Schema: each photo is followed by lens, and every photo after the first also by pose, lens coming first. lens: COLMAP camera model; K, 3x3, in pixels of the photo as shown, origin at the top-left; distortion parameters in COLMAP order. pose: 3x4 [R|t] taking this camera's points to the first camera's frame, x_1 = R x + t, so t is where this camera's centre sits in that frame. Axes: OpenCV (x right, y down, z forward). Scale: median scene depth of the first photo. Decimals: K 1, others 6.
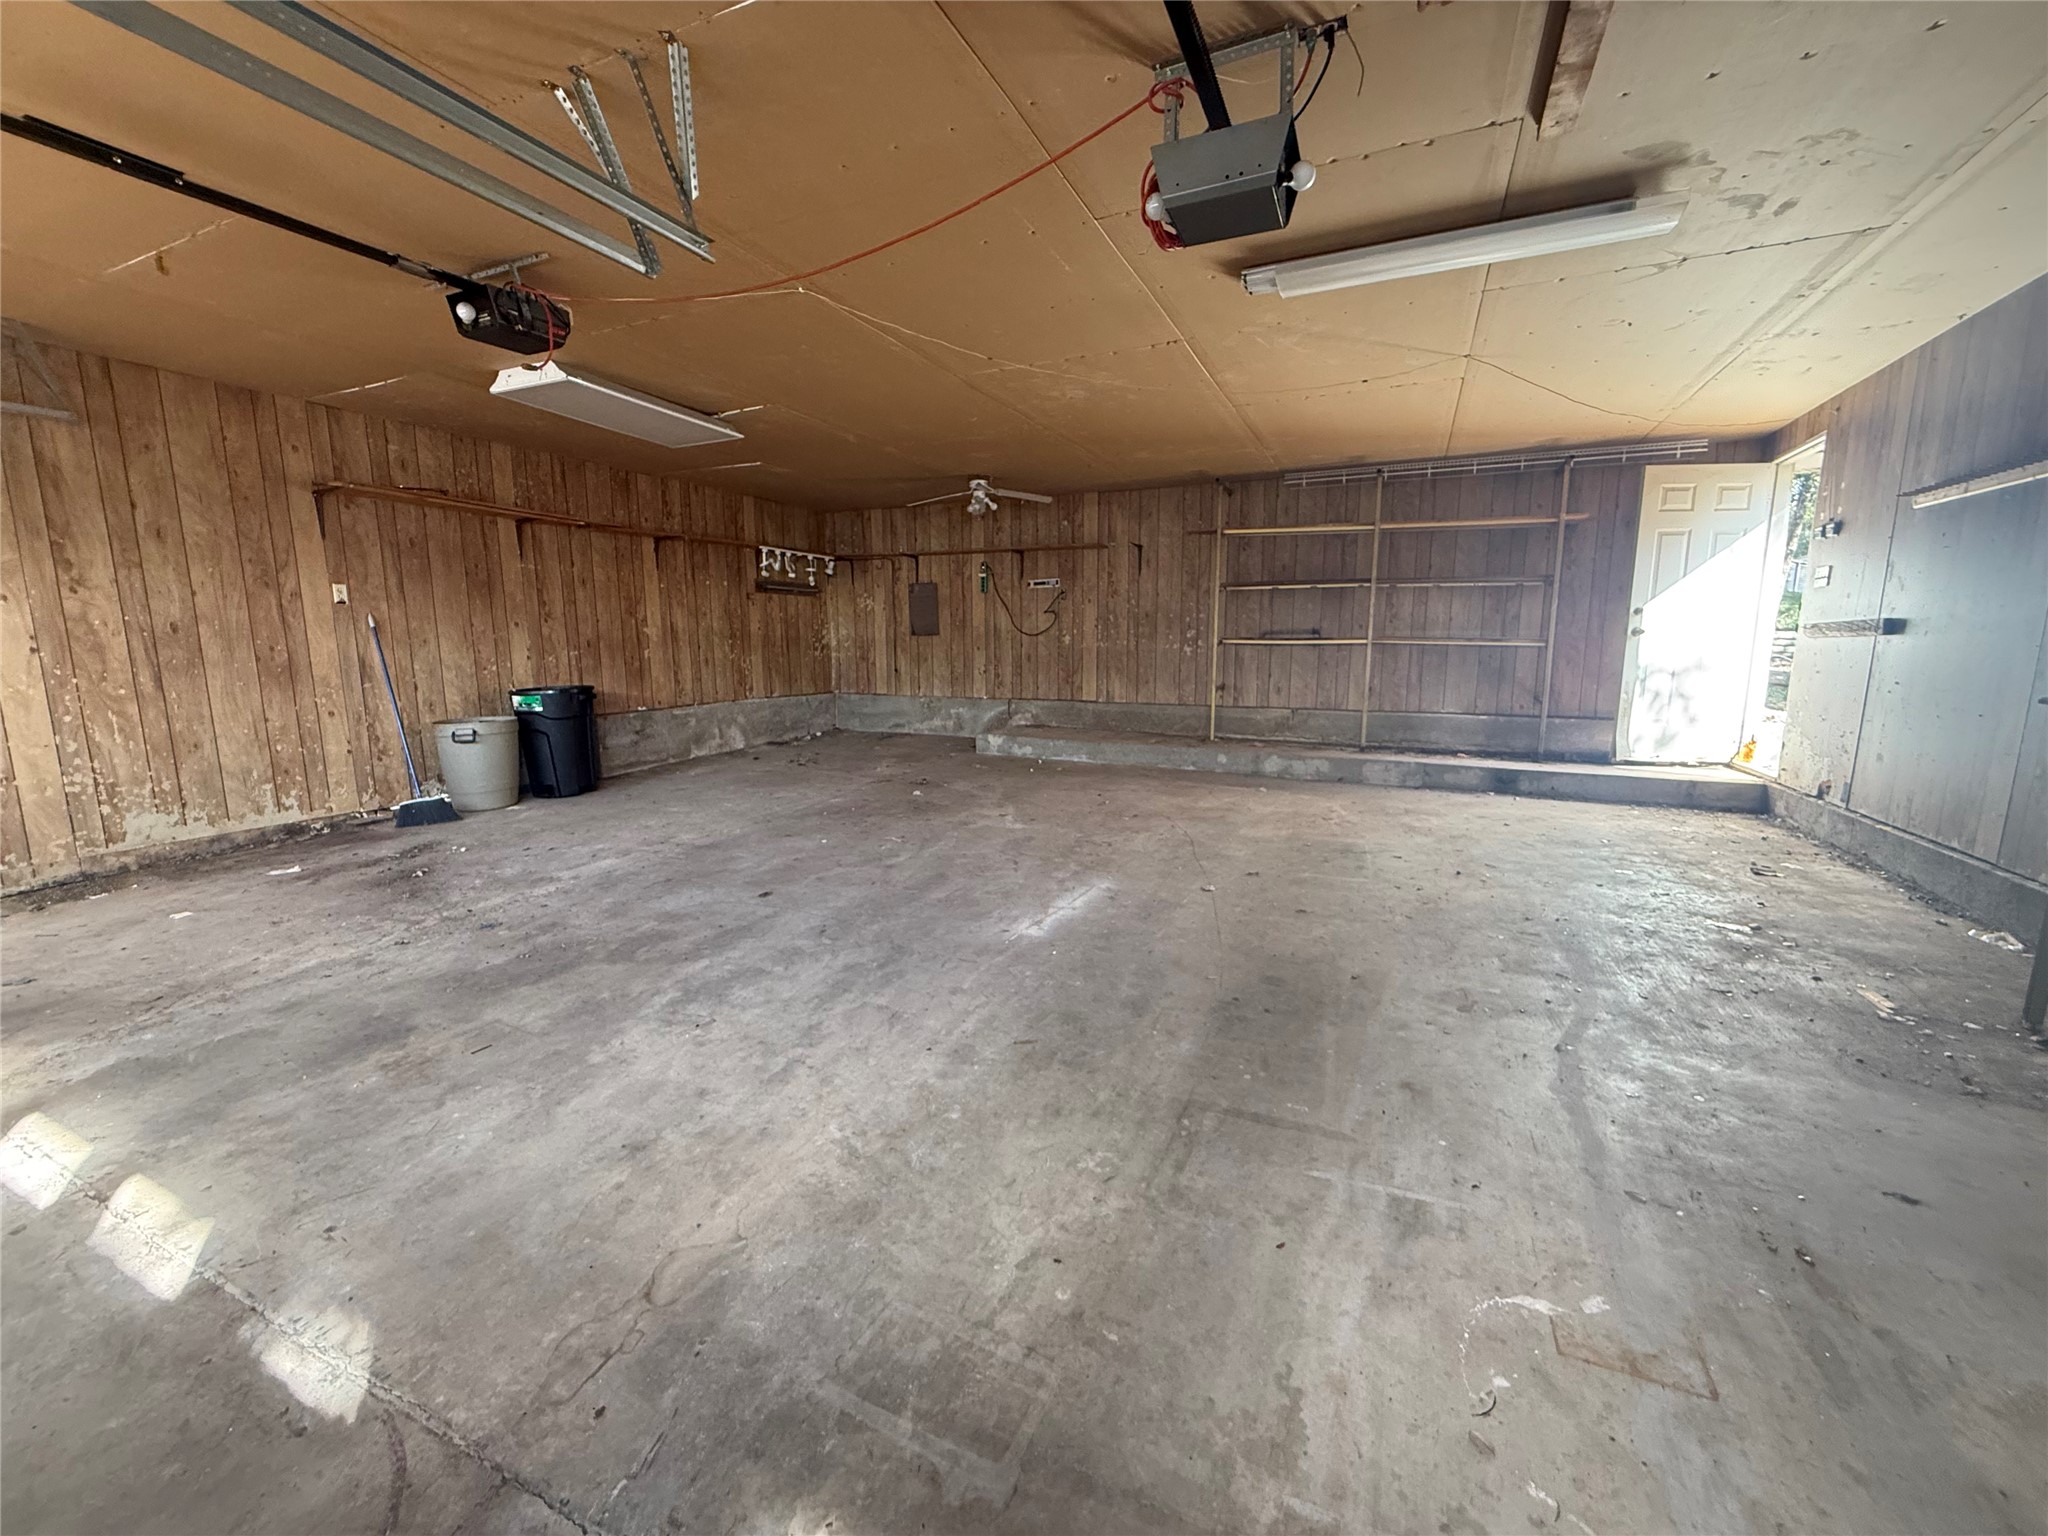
lens RADIAL K [[813.4, 0, 1016.2], [0, 813.4, 768.7], [0, 0, 1]] dist [-0.002398, -0.000334]
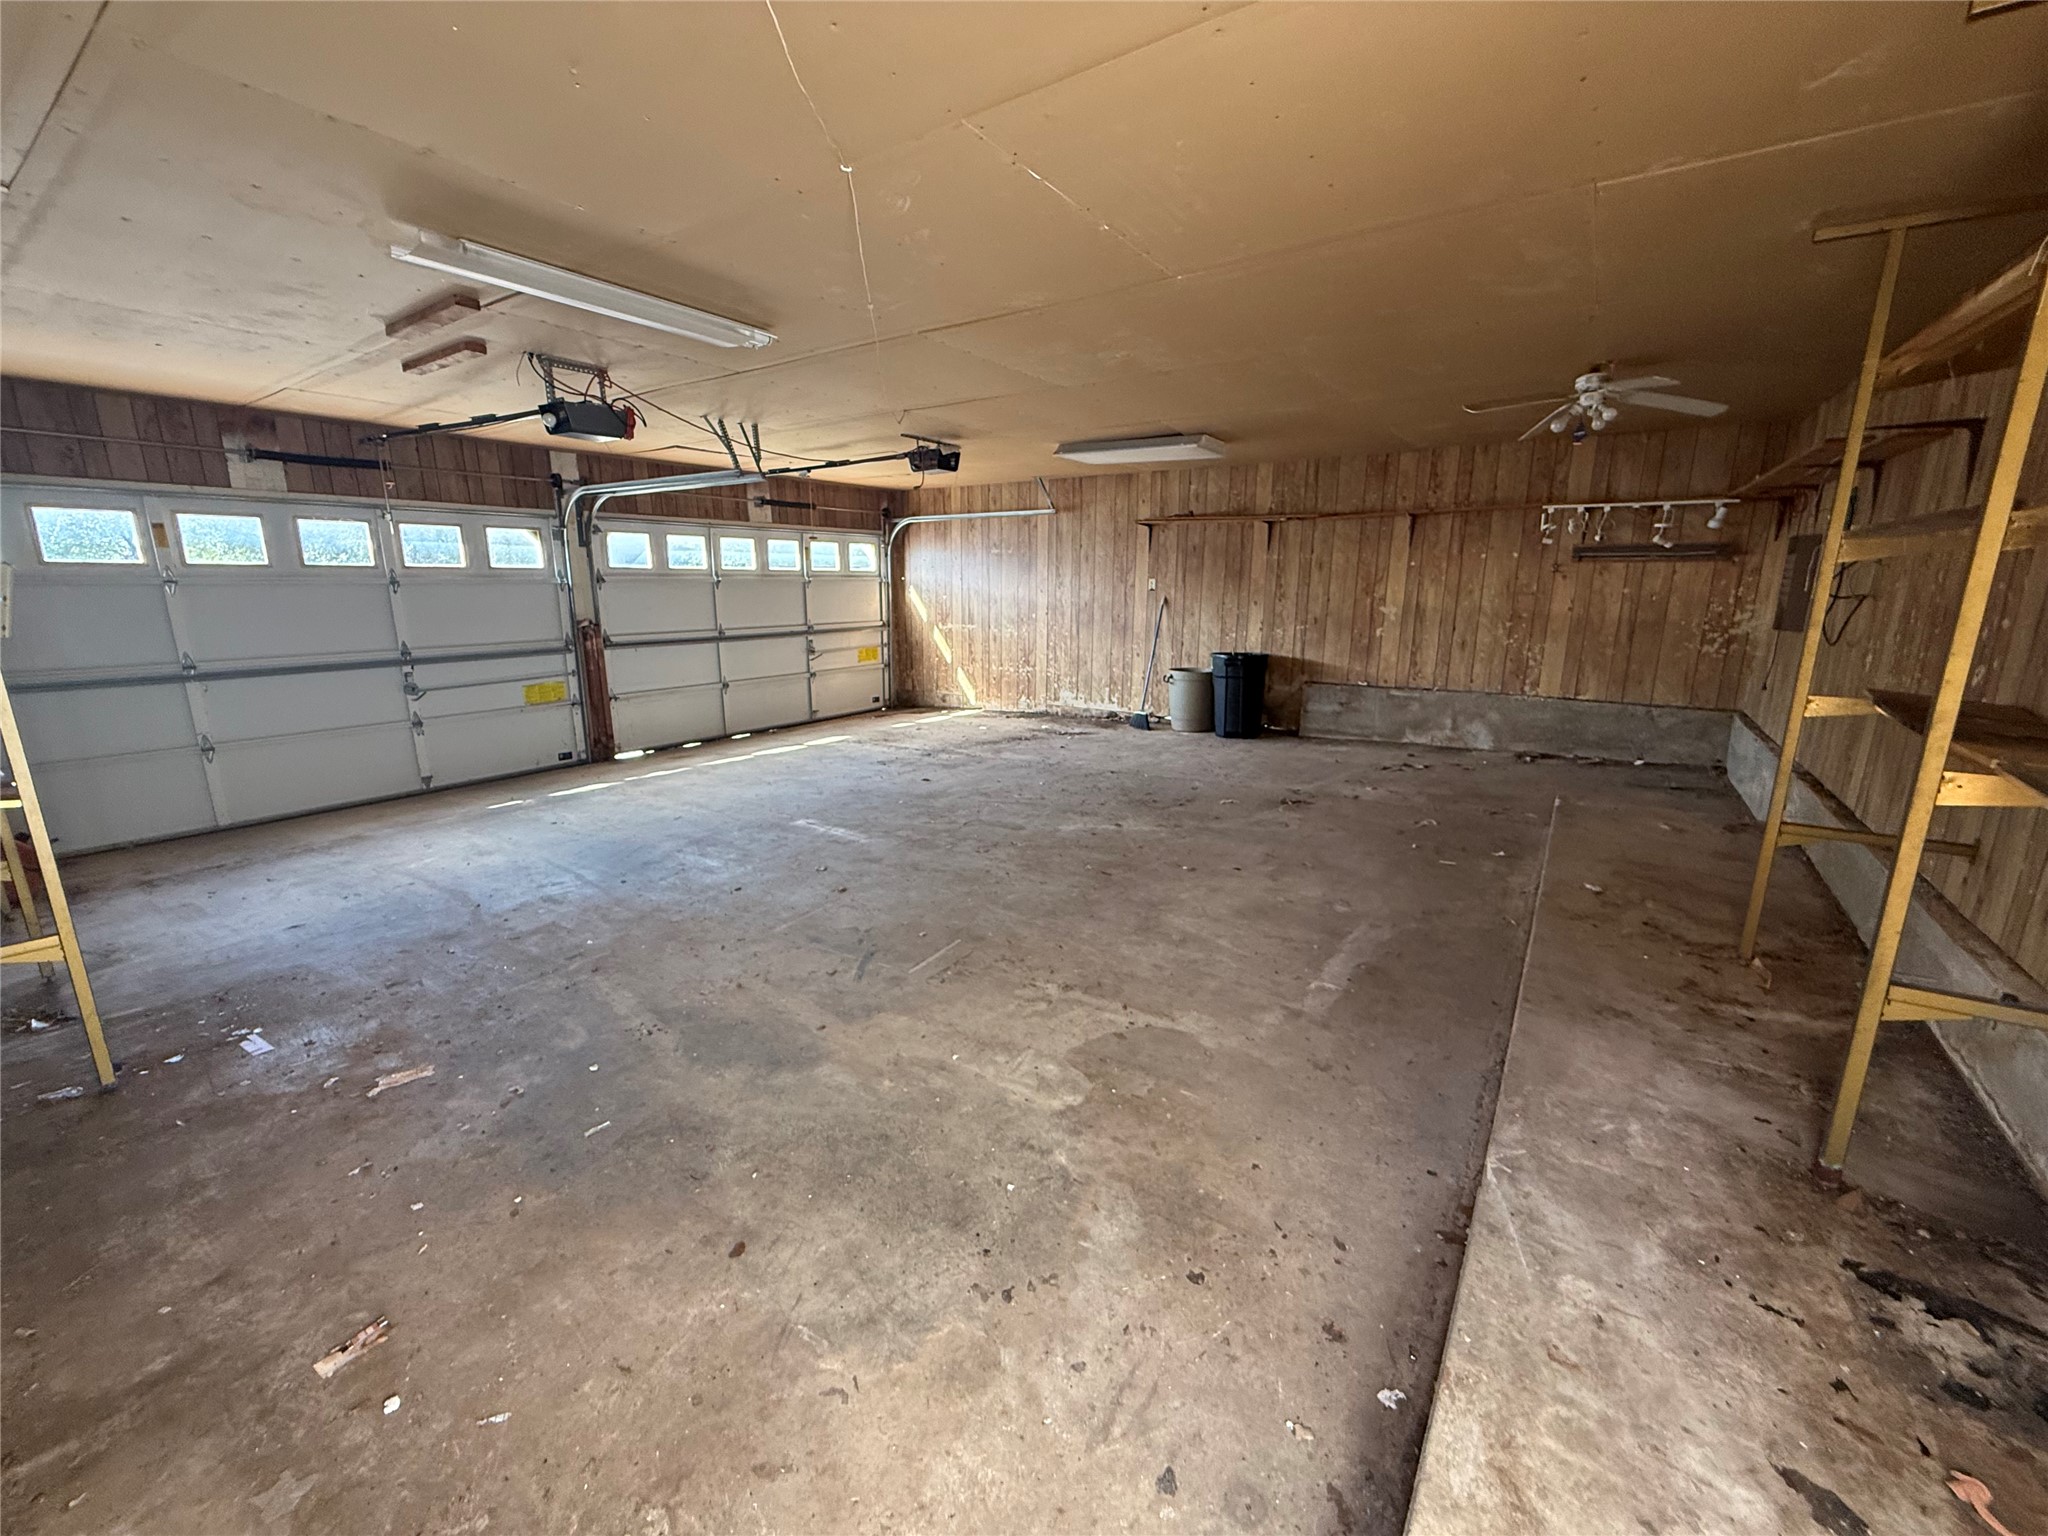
lens RADIAL K [[813.4, 0, 1017.7], [0, 813.4, 768.5], [0, 0, 1]] dist [-0.002398, -0.000334]
pose [[-0.165046, 0.223470, -0.960636, 0.795066], [-0.156538, 0.955712, 0.249219, -0.197798], [0.973784, 0.191508, -0.122755, 0.876826]]
